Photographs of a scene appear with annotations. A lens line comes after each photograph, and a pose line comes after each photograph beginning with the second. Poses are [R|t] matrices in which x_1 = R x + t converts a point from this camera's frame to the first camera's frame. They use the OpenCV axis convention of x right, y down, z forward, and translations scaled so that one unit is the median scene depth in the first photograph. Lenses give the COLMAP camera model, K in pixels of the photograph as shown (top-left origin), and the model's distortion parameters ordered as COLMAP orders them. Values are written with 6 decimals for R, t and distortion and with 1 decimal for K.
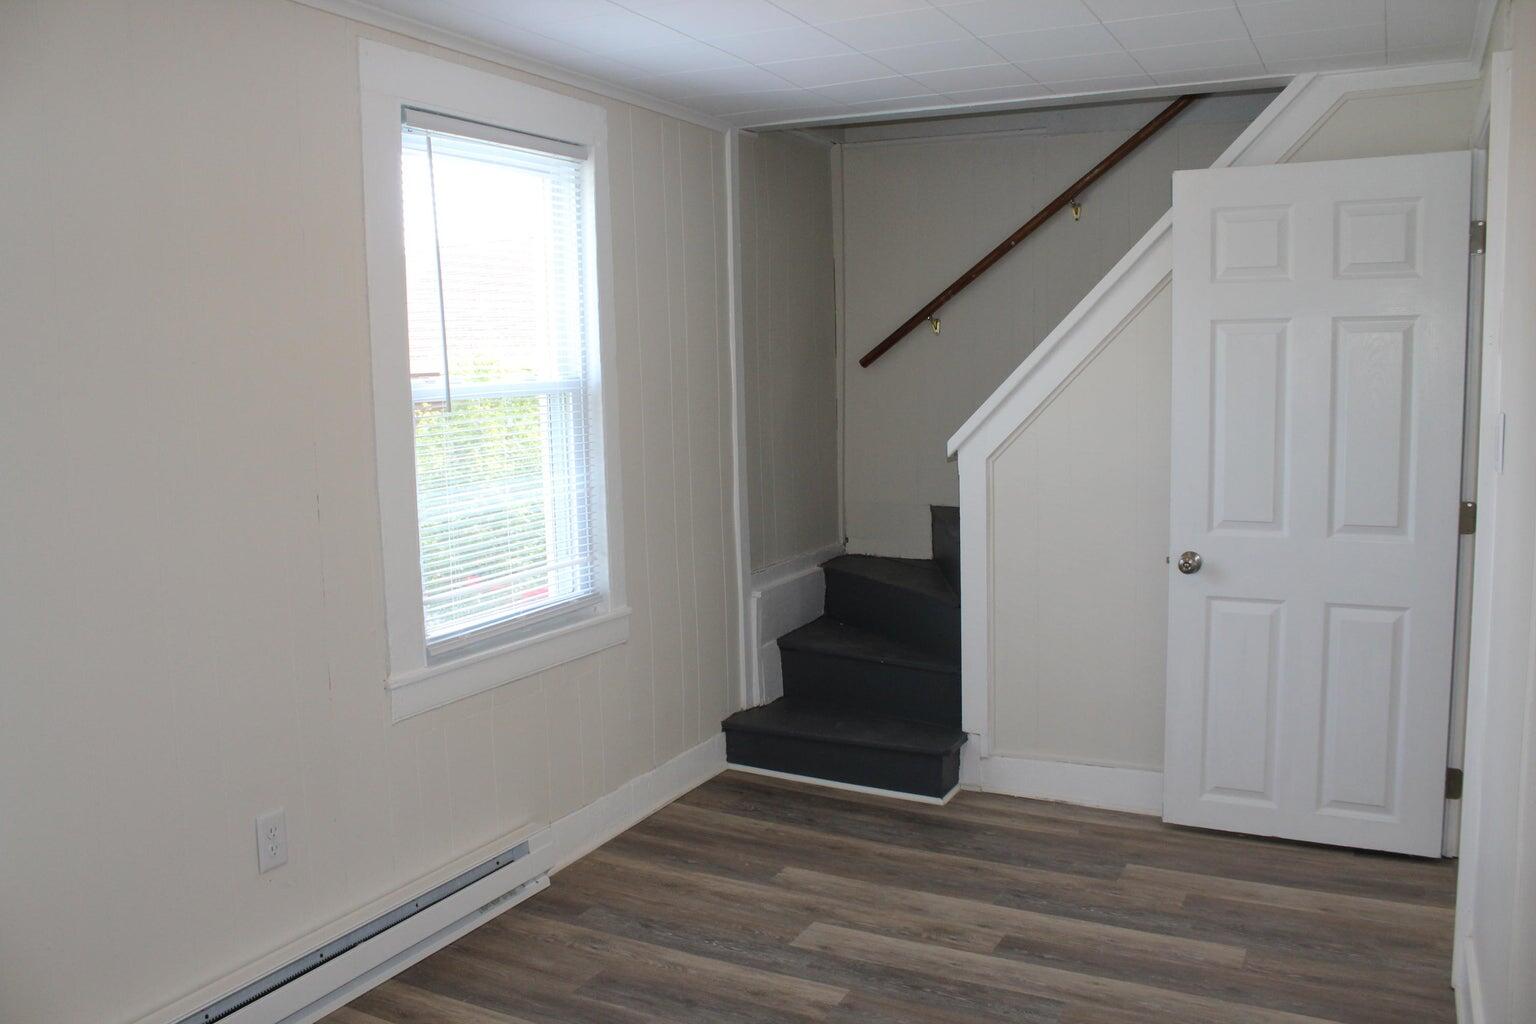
lens RADIAL K [[1262.5, 0, 767.6], [0, 1262.5, 512.0], [0, 0, 1]] dist [-0.151047, 0.110437]
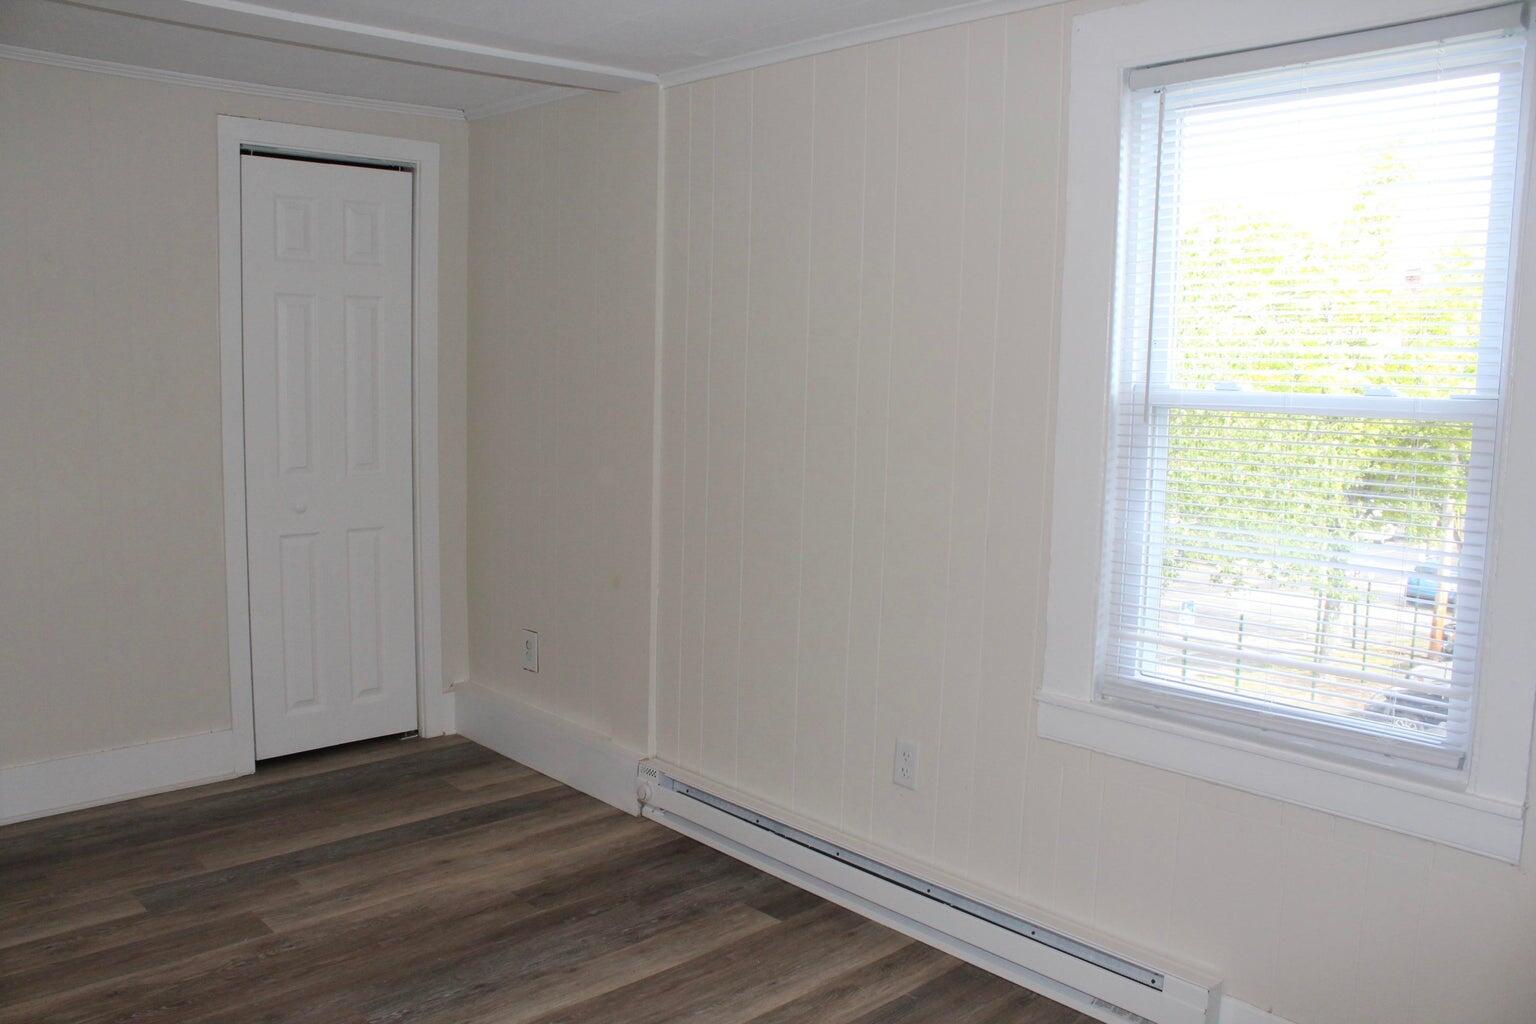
lens RADIAL K [[1262.5, 0, 767.7], [0, 1262.5, 511.9], [0, 0, 1]] dist [-0.151047, 0.110437]
pose [[-0.341238, 0.125393, -0.931576, 0.635356], [-0.114176, 0.978195, 0.173491, -0.140221], [0.933017, 0.165566, -0.319480, 1.066217]]
